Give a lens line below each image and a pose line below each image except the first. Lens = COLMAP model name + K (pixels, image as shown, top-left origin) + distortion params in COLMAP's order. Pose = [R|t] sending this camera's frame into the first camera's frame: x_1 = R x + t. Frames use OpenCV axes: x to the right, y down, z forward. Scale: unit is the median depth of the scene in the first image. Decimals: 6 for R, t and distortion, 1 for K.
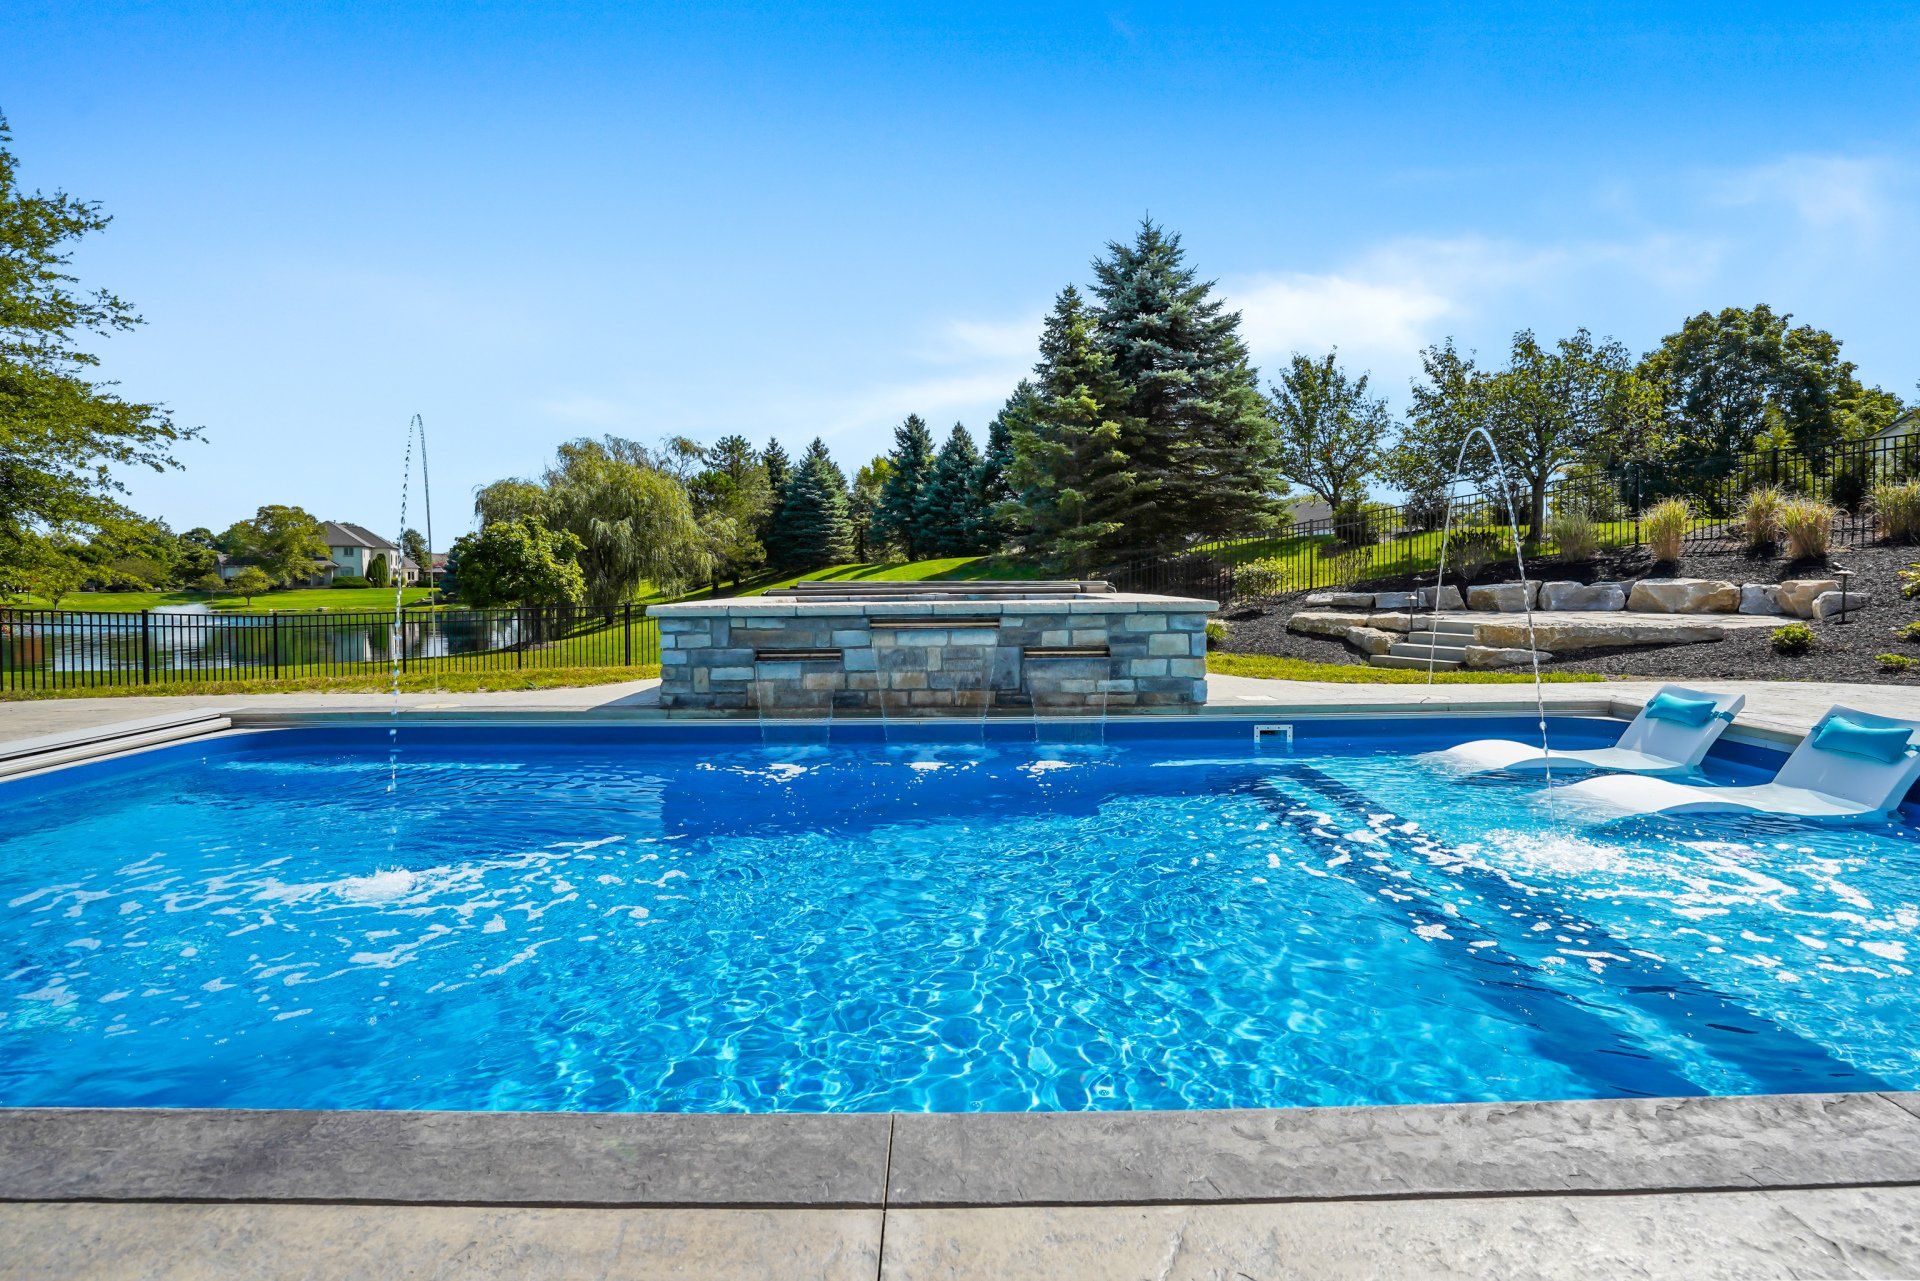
lens RADIAL K [[910.4, 0, 967.0], [0, 910.4, 586.5], [0, 0, 1]] dist [-0.057876, 0.021136]
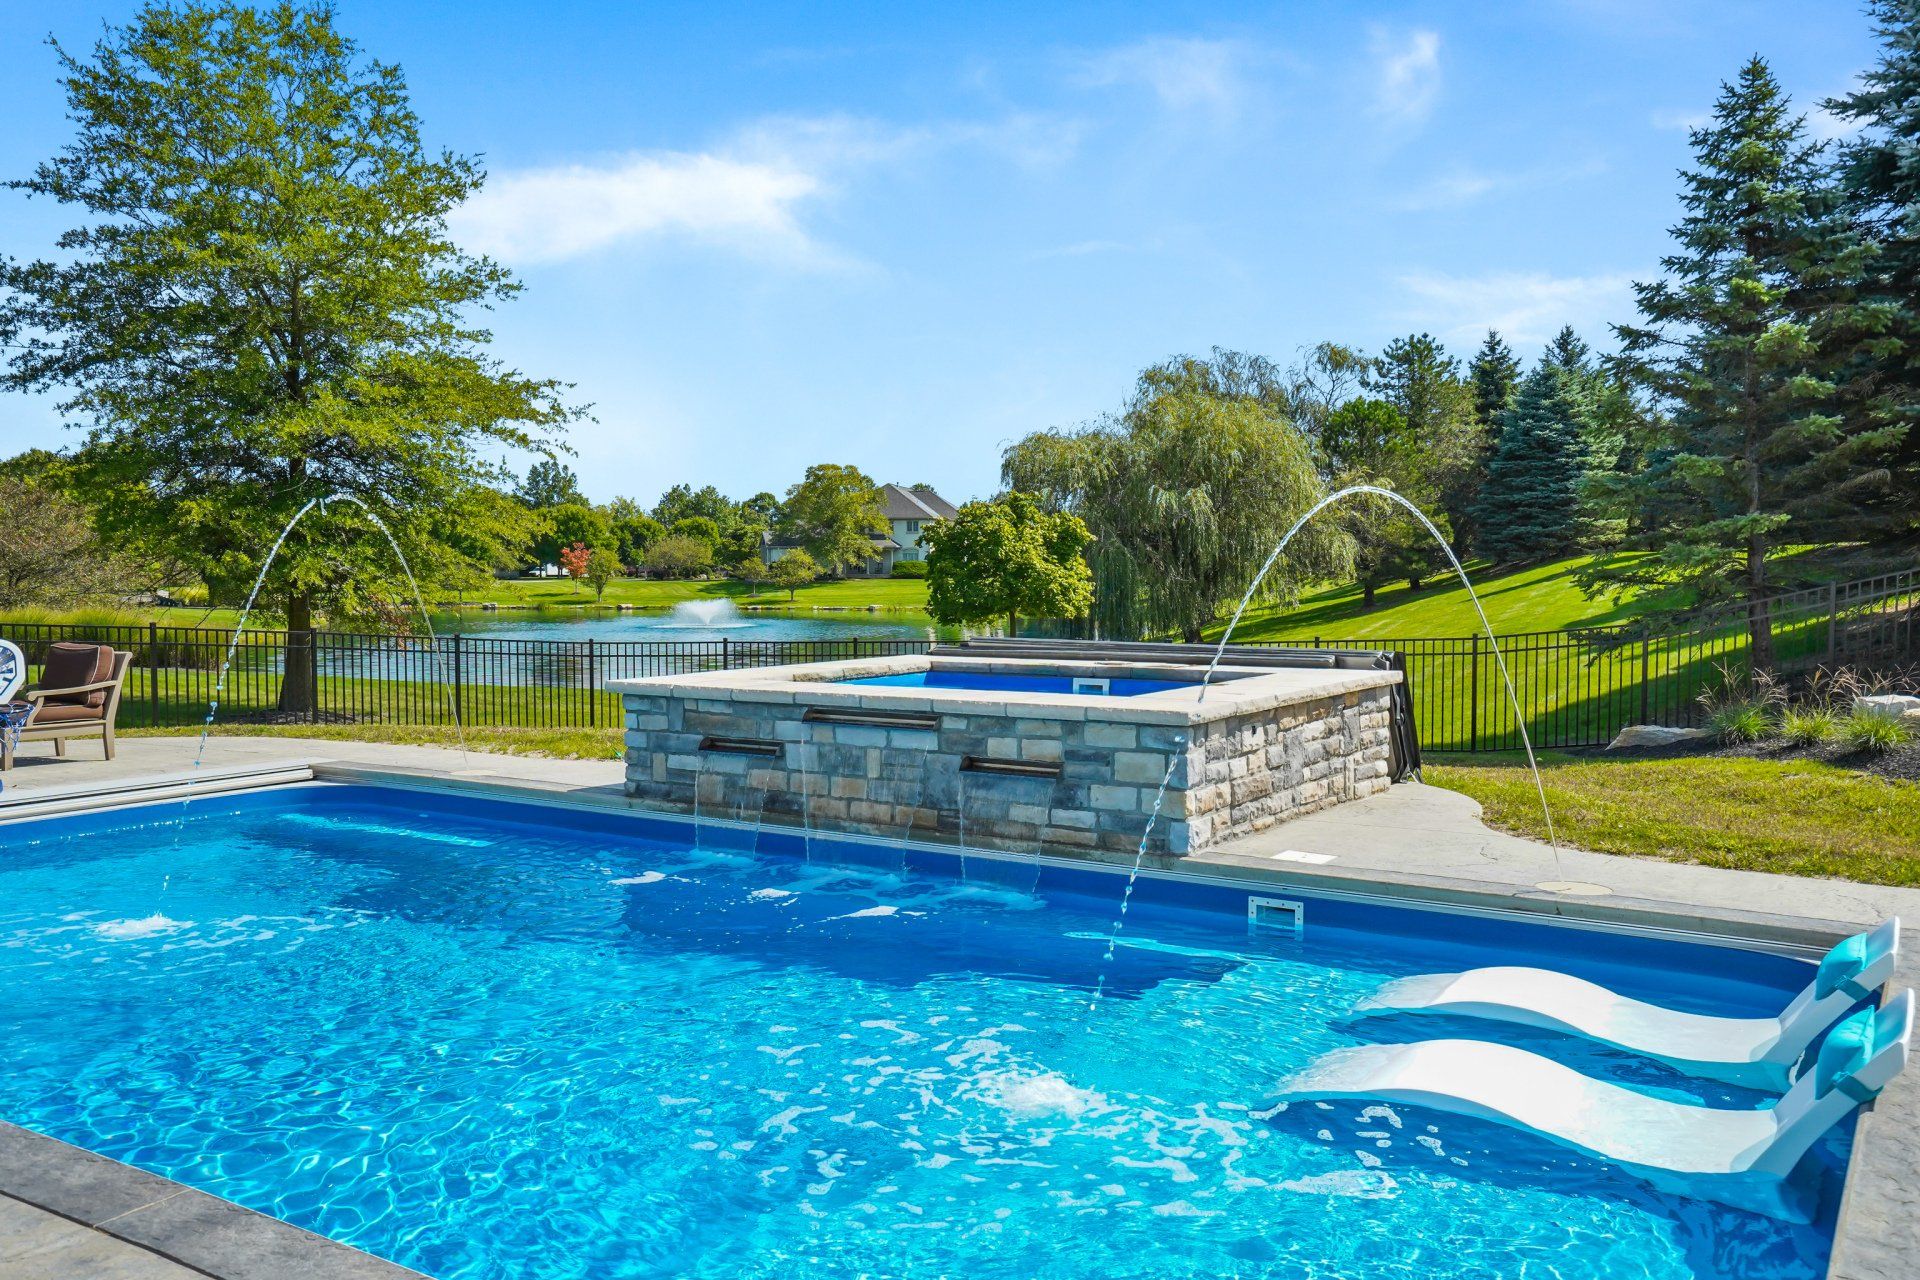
lens RADIAL K [[1512.7, 0, 960.0], [0, 1512.7, 640.0], [0, 0, 1]] dist [-0.000111, -0.001762]
pose [[0.843724, 0.032021, -0.535822, 0.732422], [-0.012109, 0.999101, 0.040639, -0.082758], [0.536641, -0.027800, 0.843353, -0.075090]]
